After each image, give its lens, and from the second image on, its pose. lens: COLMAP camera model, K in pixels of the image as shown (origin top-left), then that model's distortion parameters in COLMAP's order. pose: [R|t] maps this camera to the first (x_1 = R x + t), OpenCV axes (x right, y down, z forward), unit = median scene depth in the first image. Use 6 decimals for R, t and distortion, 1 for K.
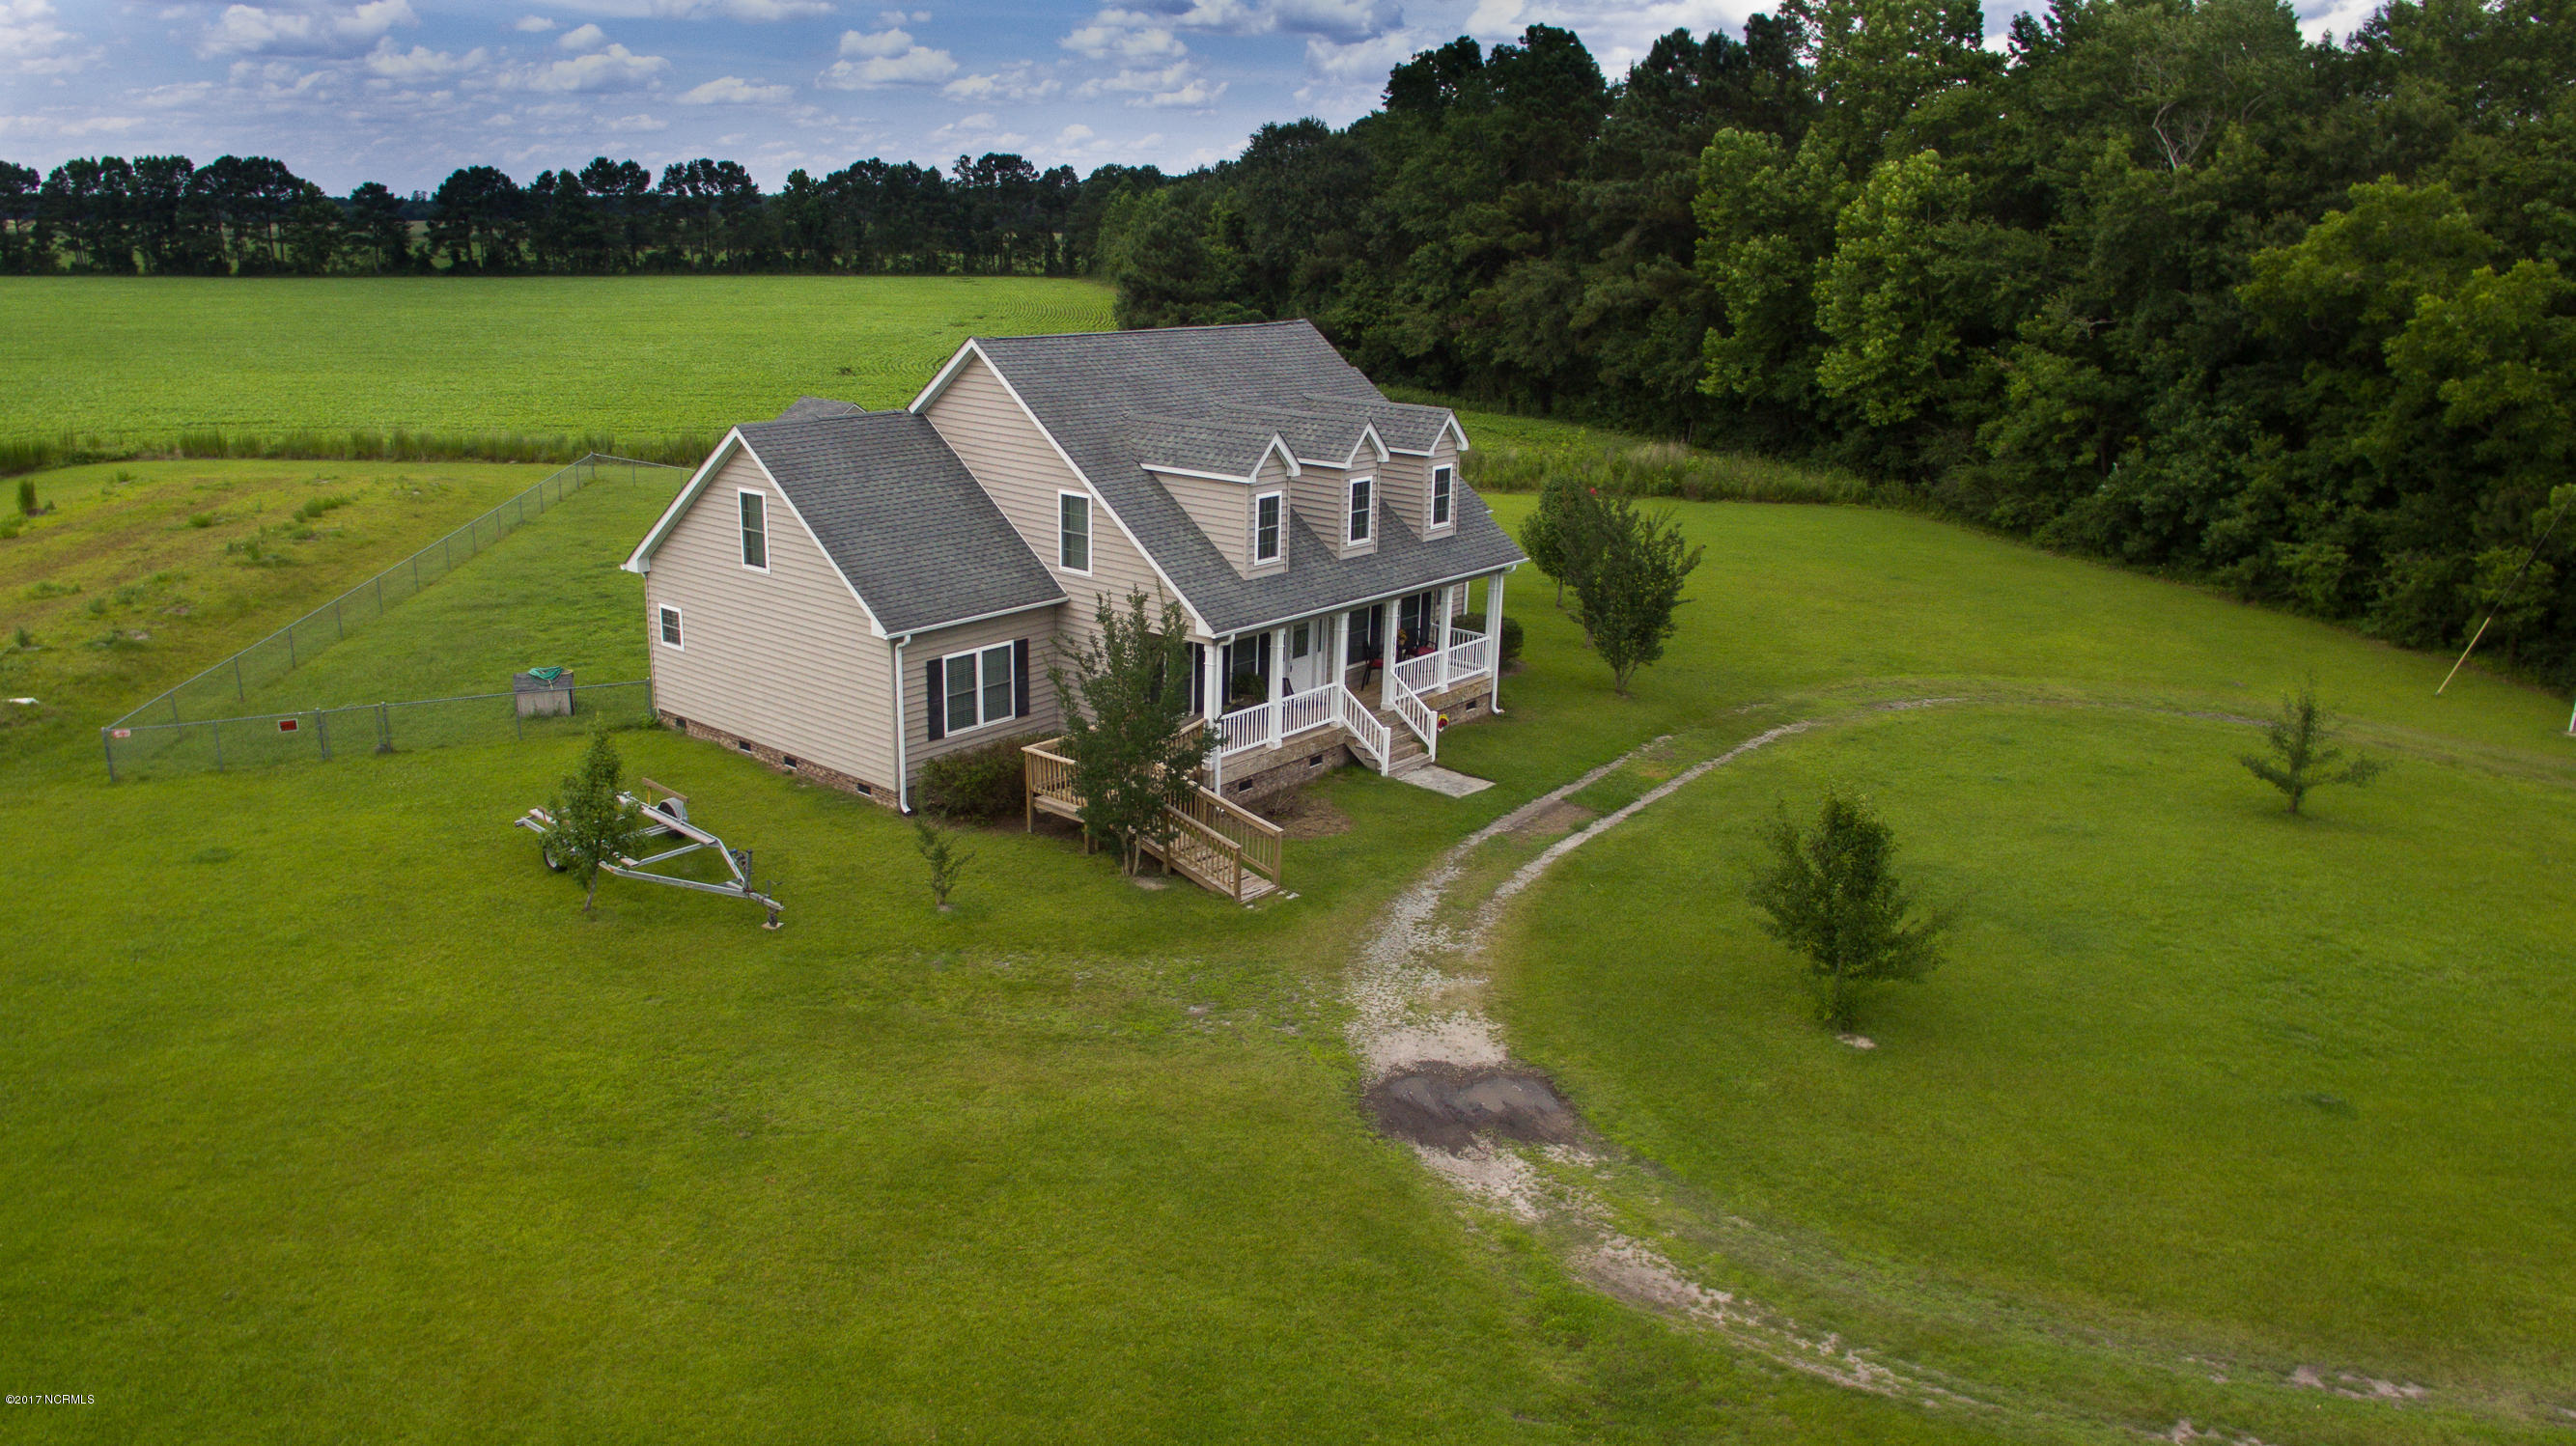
lens RADIAL K [[1754.9, 0, 1231.7], [0, 1754.9, 737.2], [0, 0, 1]] dist [-0.122191, 0.089116]
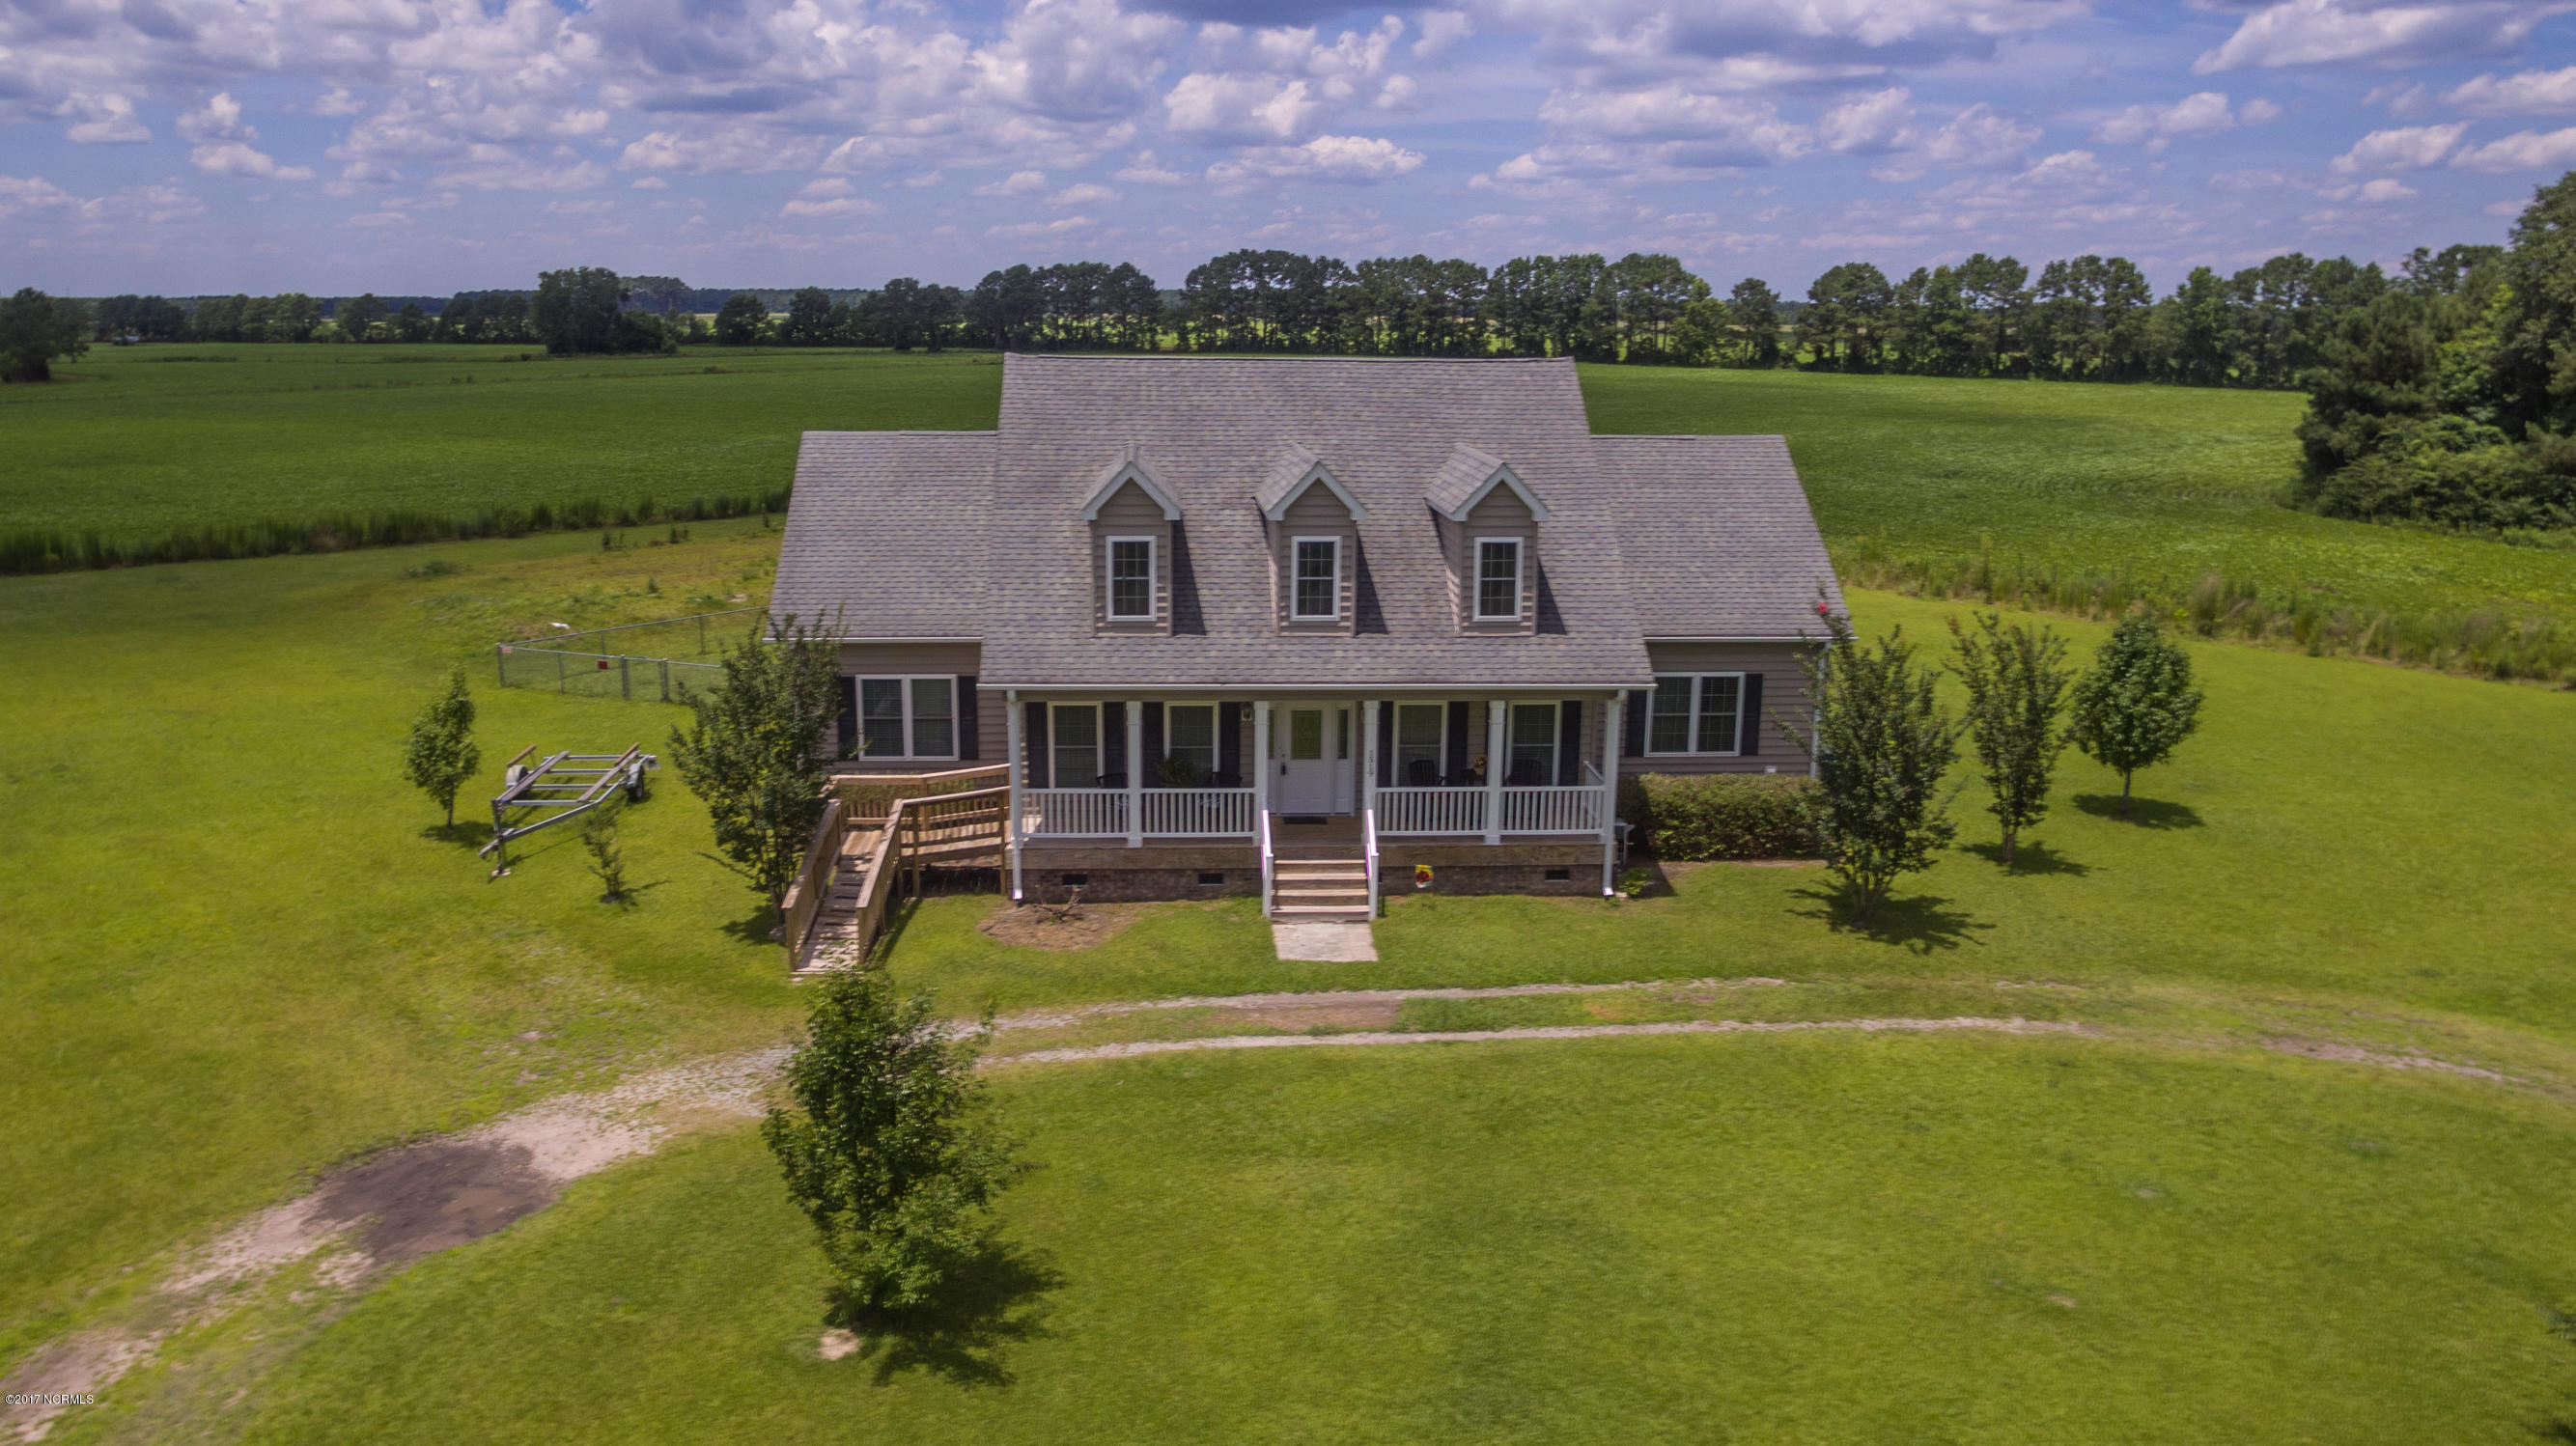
lens RADIAL K [[1817.4, 0, 1226.7], [0, 1817.4, 735.0], [0, 0, 1]] dist [-0.131807, 0.108769]
pose [[0.682084, 0.154189, -0.714833, 0.574581], [-0.203828, 0.978865, 0.016650, -0.059762], [0.702293, 0.134347, 0.699097, 0.370607]]
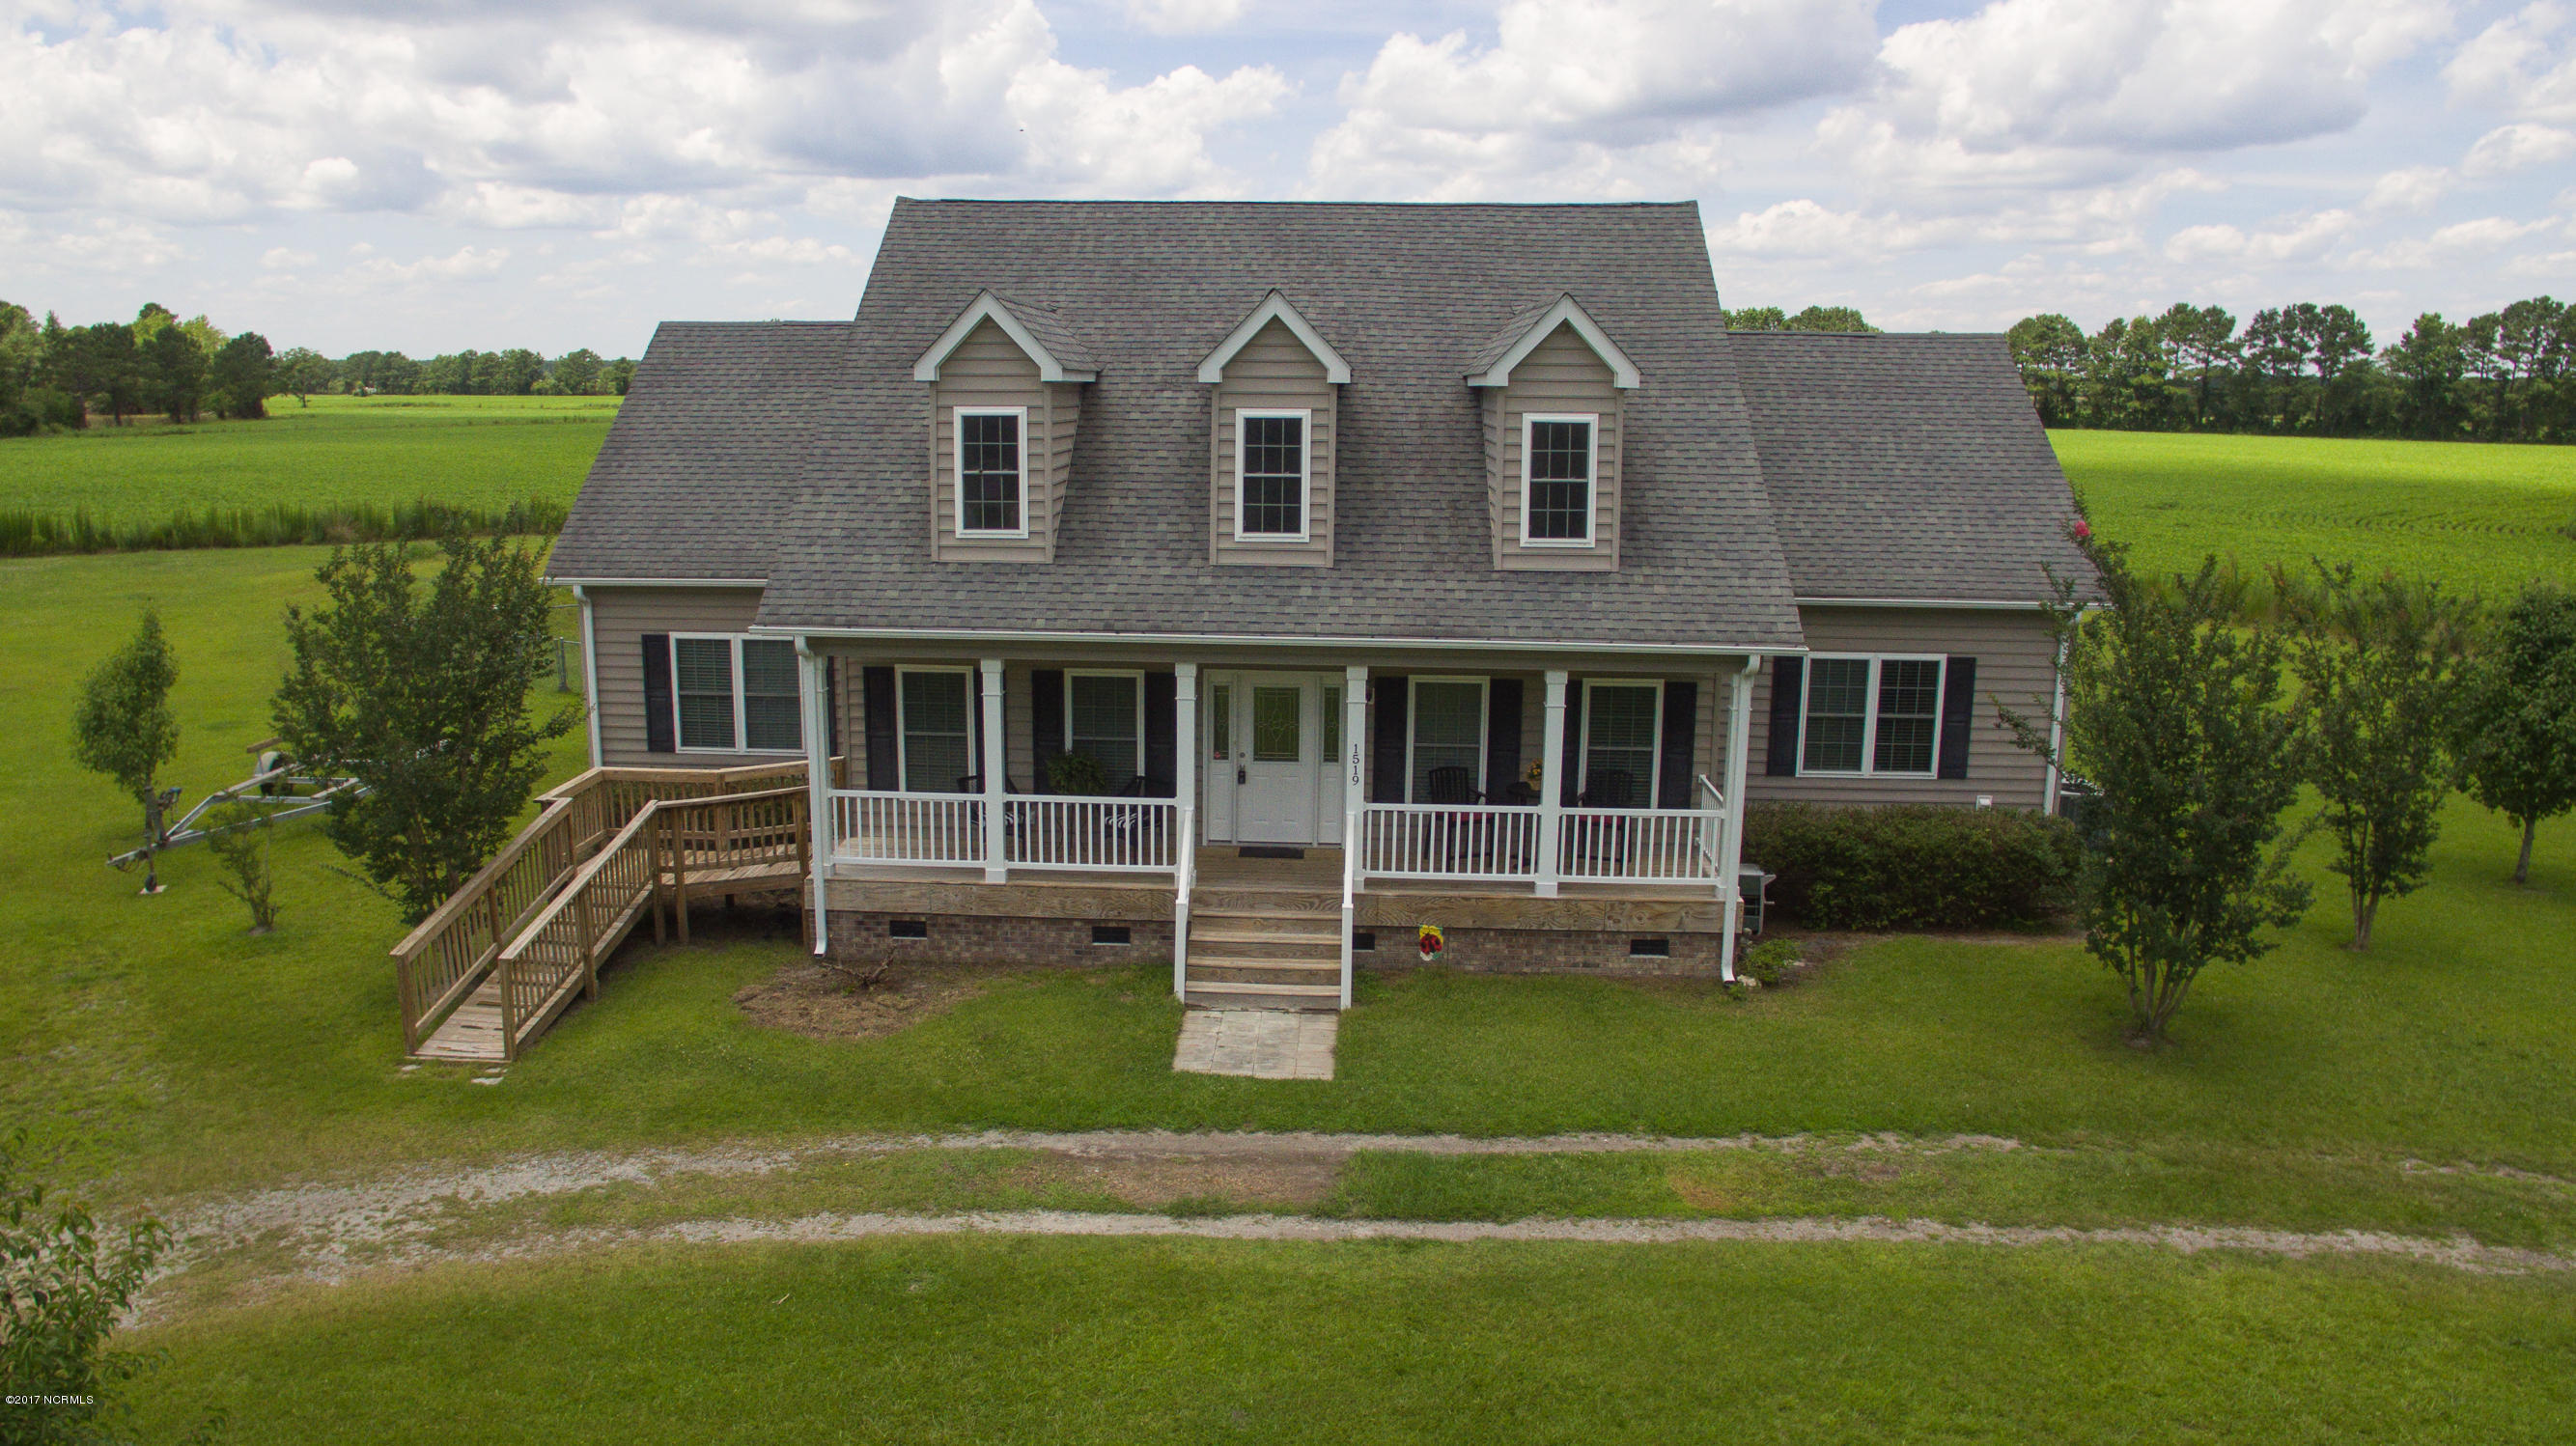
lens RADIAL K [[1754.9, 0, 1231.7], [0, 1754.9, 737.2], [0, 0, 1]] dist [-0.122191, 0.089116]
pose [[0.603532, 0.147194, -0.783634, 0.427267], [-0.226953, 0.973872, 0.008135, -0.051477], [0.764357, 0.172938, 0.621169, 0.619342]]
